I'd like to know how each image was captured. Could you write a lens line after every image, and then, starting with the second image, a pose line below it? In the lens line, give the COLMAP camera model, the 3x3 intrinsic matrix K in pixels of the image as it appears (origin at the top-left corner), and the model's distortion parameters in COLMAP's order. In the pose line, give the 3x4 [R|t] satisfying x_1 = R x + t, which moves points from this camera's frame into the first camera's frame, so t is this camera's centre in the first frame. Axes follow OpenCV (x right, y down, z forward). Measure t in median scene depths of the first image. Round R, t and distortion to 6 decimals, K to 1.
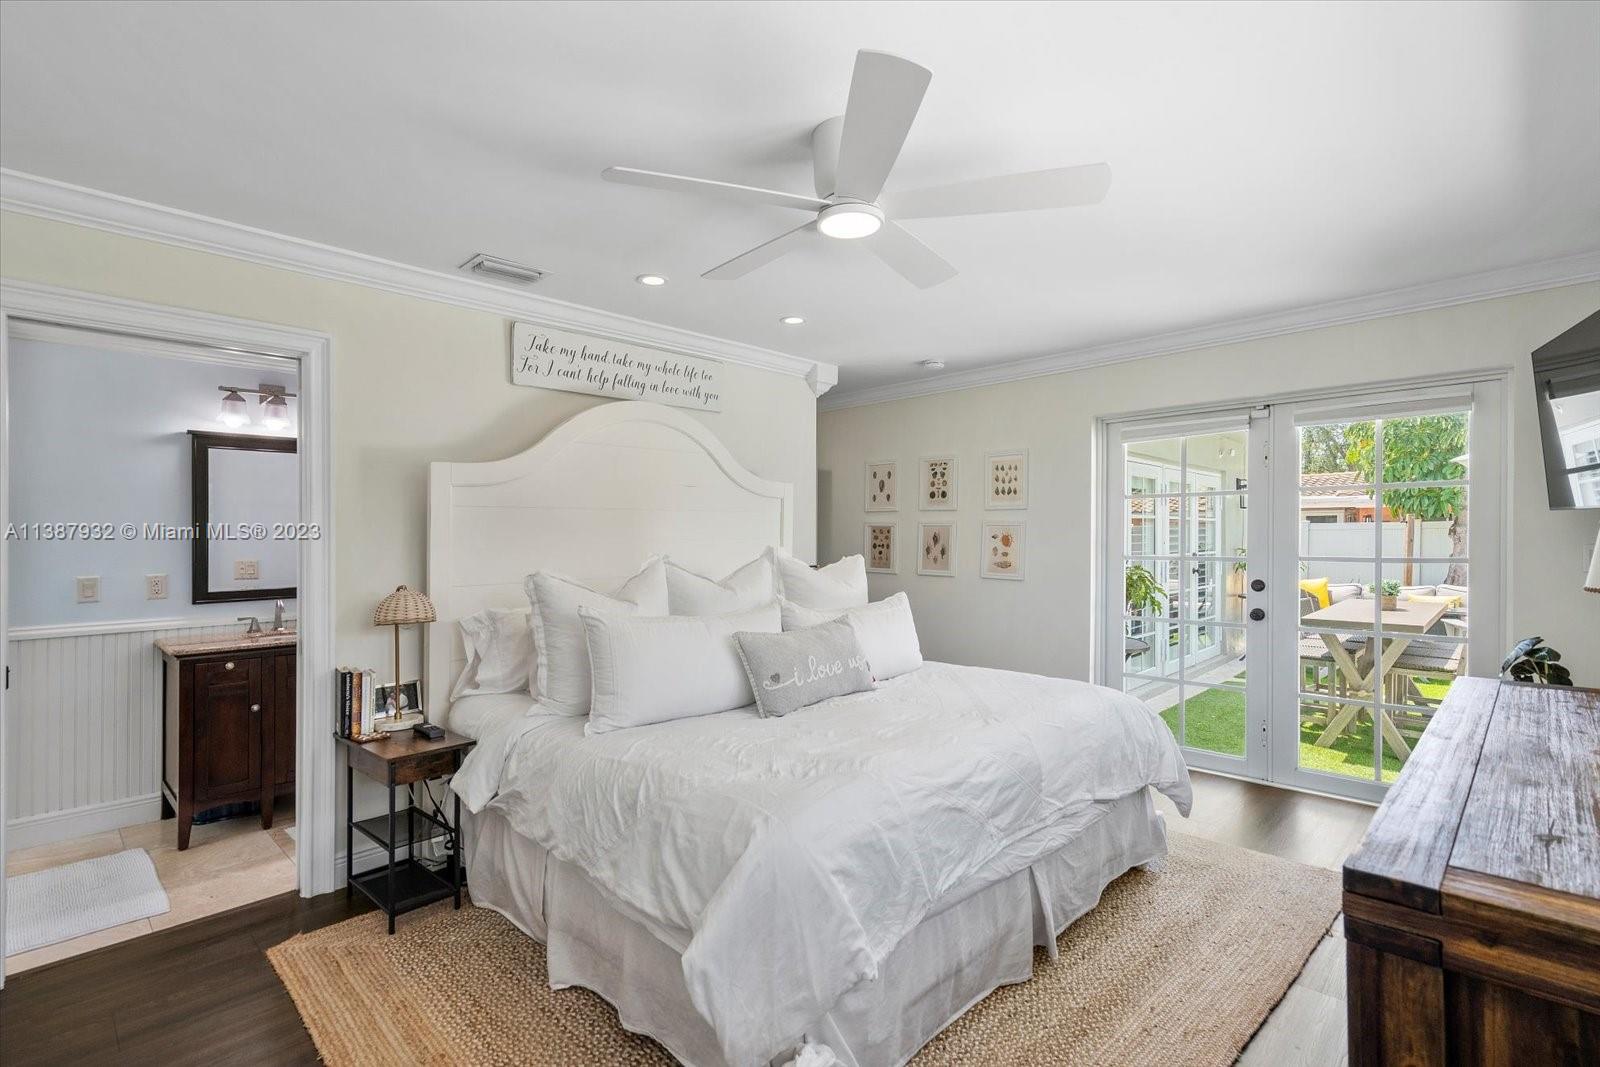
lens RADIAL K [[743.7, 0, 787.9], [0, 743.7, 540.2], [0, 0, 1]] dist [-0.004410, 0.000784]
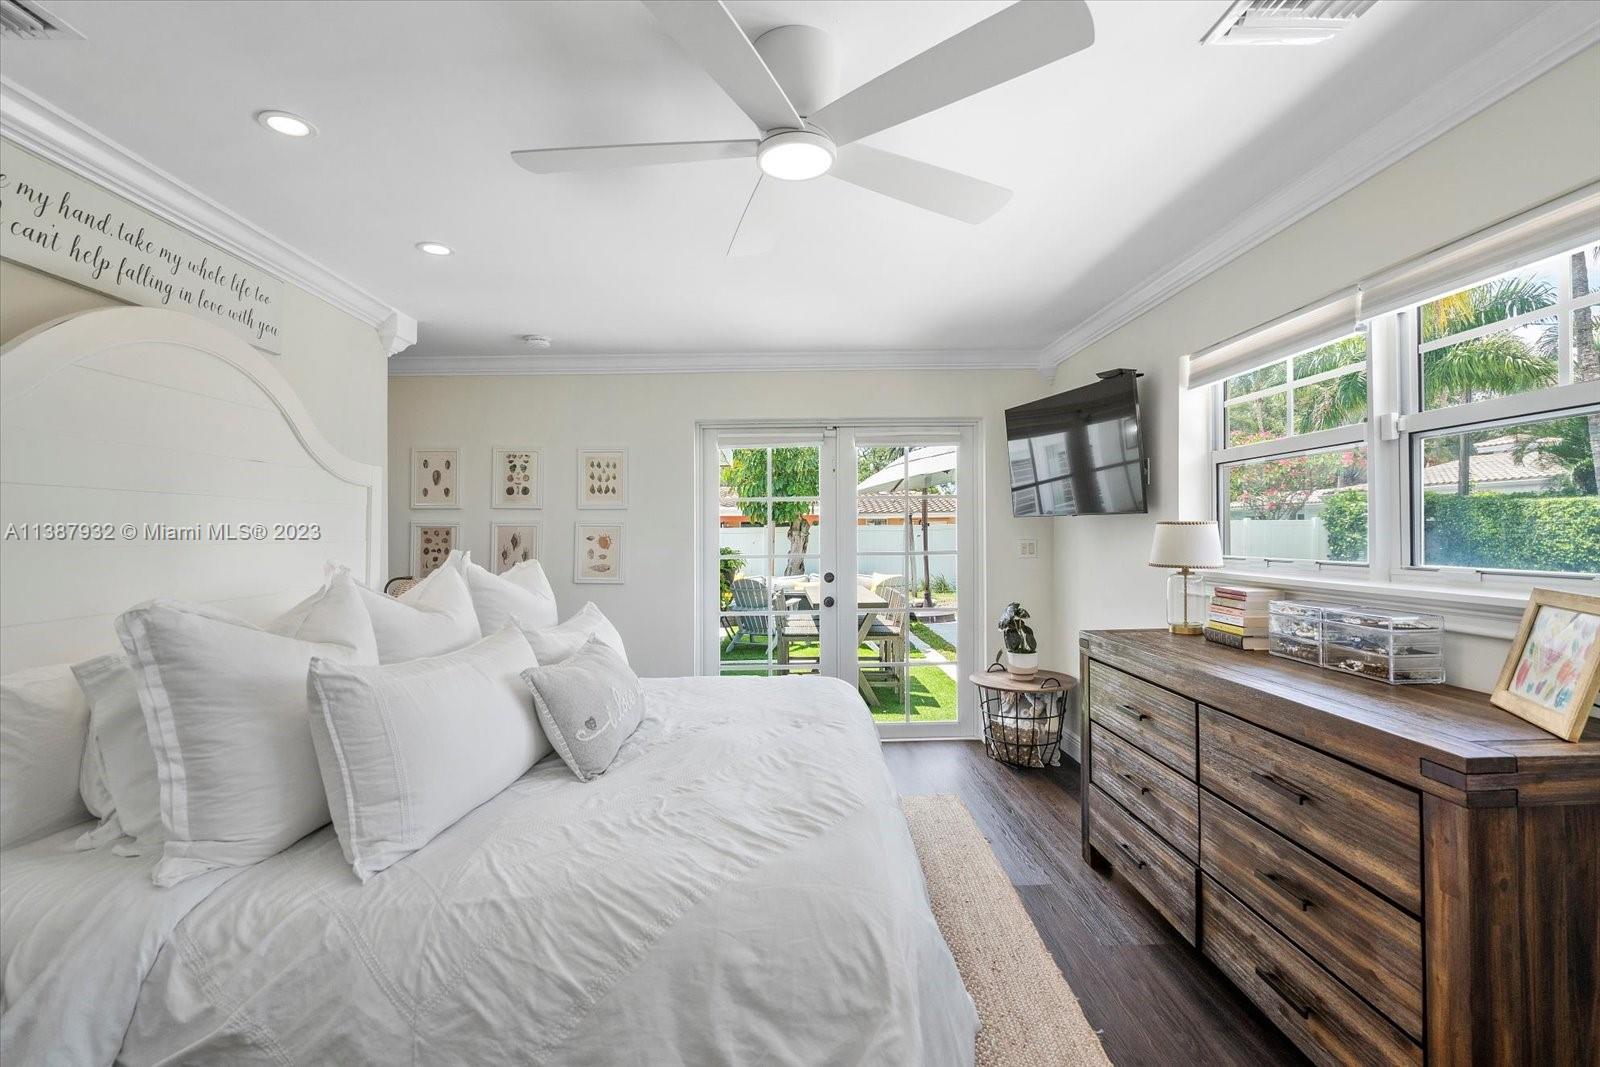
lens RADIAL K [[743.7, 0, 787.9], [0, 743.7, 540.2], [0, 0, 1]] dist [-0.004410, 0.000784]
pose [[0.696147, -0.007008, 0.717865, -0.259441], [0.011784, 0.999929, -0.001667, 0.002497], [-0.717802, 0.009620, 0.696181, 0.208508]]
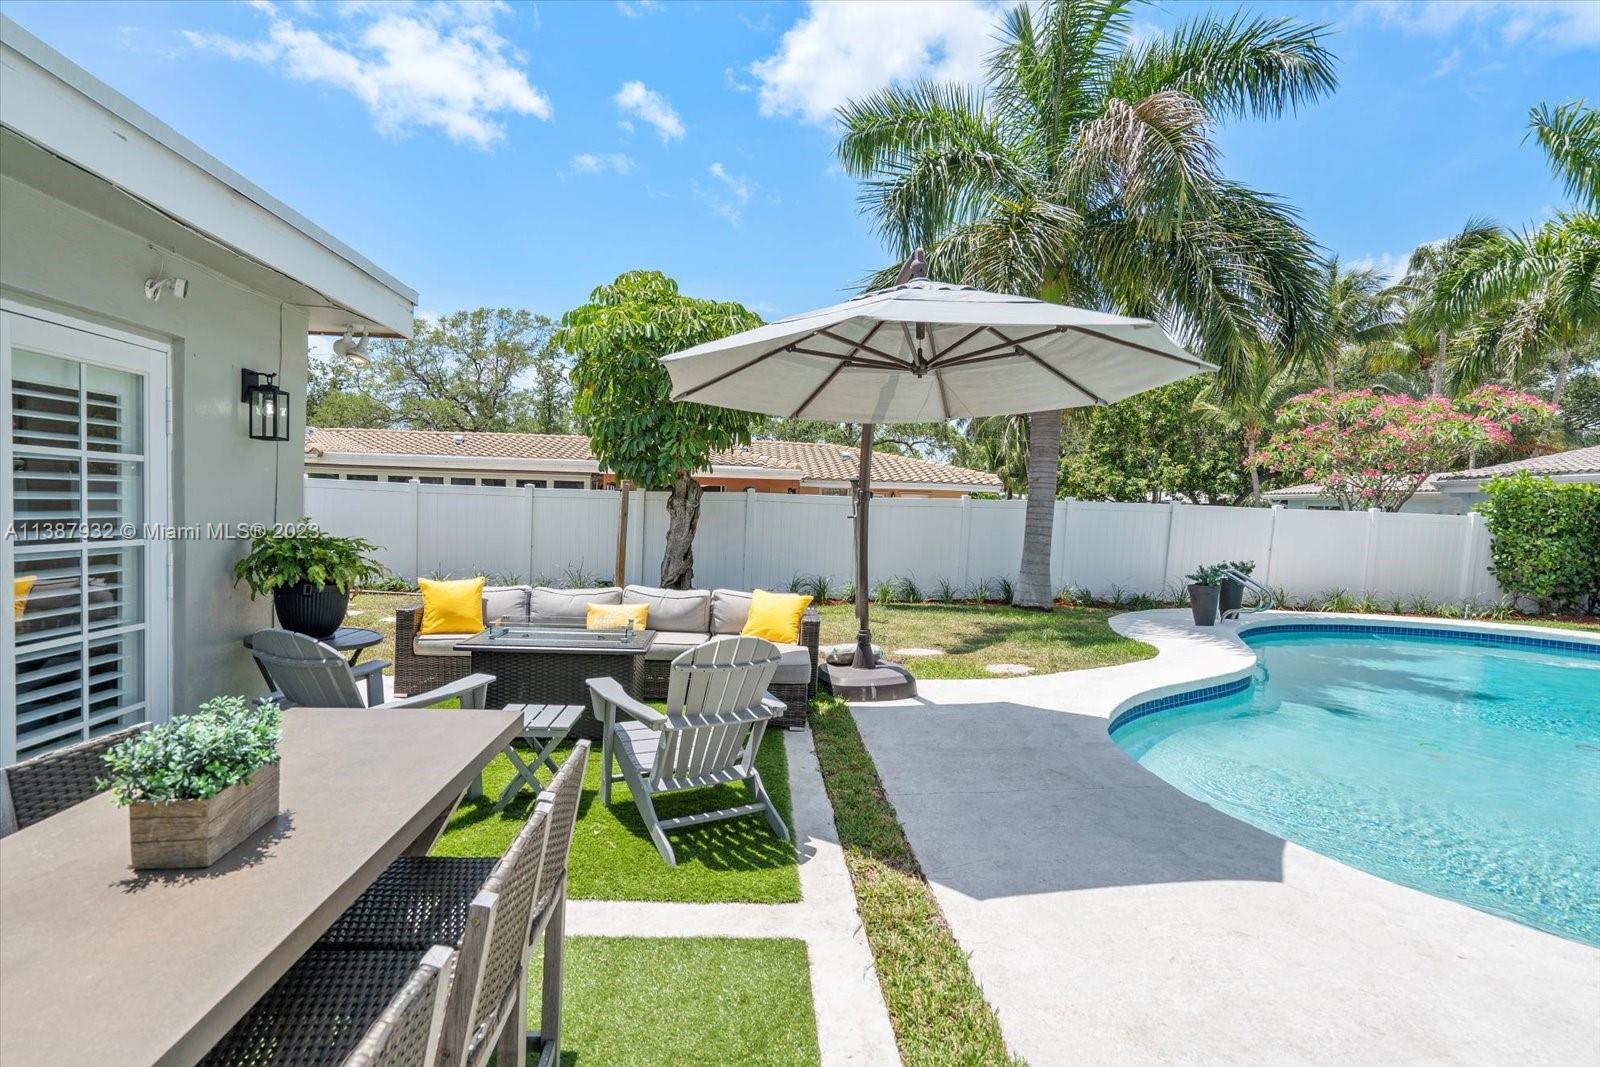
lens RADIAL K [[821.6, 0, 800.0], [0, 821.6, 533.5], [0, 0, 1]] dist [0.000754, 0.000896]
pose [[0.655055, 0.001161, 0.755581, 0.964350], [-0.030209, 0.999239, 0.024655, -0.019298], [-0.754977, -0.038976, 0.654592, 0.924108]]
